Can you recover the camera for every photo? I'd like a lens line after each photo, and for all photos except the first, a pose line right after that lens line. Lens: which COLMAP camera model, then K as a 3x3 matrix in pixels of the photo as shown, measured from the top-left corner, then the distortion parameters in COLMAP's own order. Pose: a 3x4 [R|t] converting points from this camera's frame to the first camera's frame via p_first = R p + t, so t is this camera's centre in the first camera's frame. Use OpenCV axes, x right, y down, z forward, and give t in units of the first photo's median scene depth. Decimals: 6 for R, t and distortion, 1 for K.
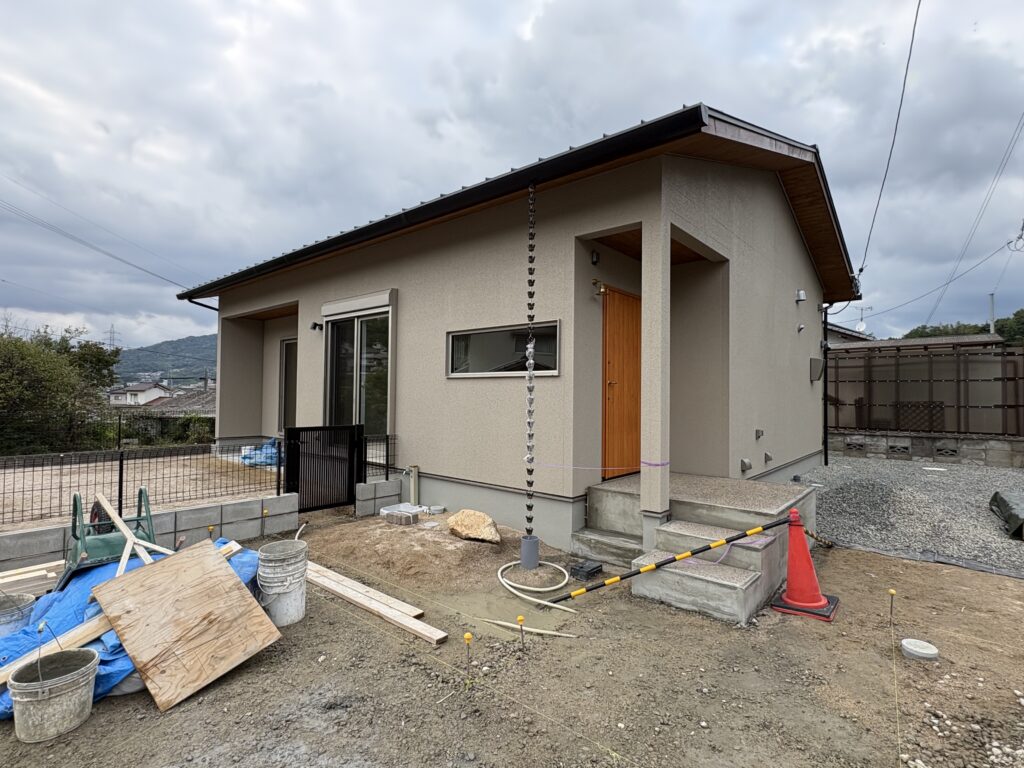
lens RADIAL K [[503.9, 0, 512.0], [0, 503.9, 384.0], [0, 0, 1]] dist [-0.000831, -0.000099]
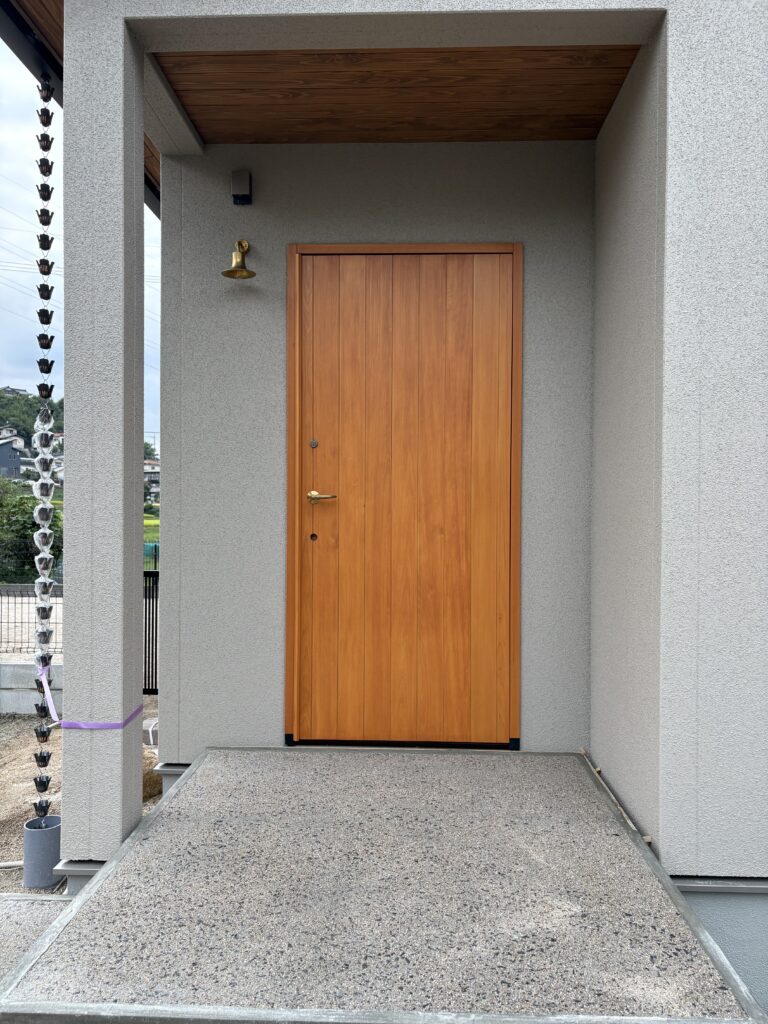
lens RADIAL K [[780.5, 0, 384.0], [0, 780.5, 512.0], [0, 0, 1]] dist [0.033699, -0.027267]
pose [[0.626823, -0.005713, -0.779141, 0.643154], [0.017209, 0.999831, 0.006513, 0.007485], [0.778971, -0.017491, 0.626815, 0.618030]]
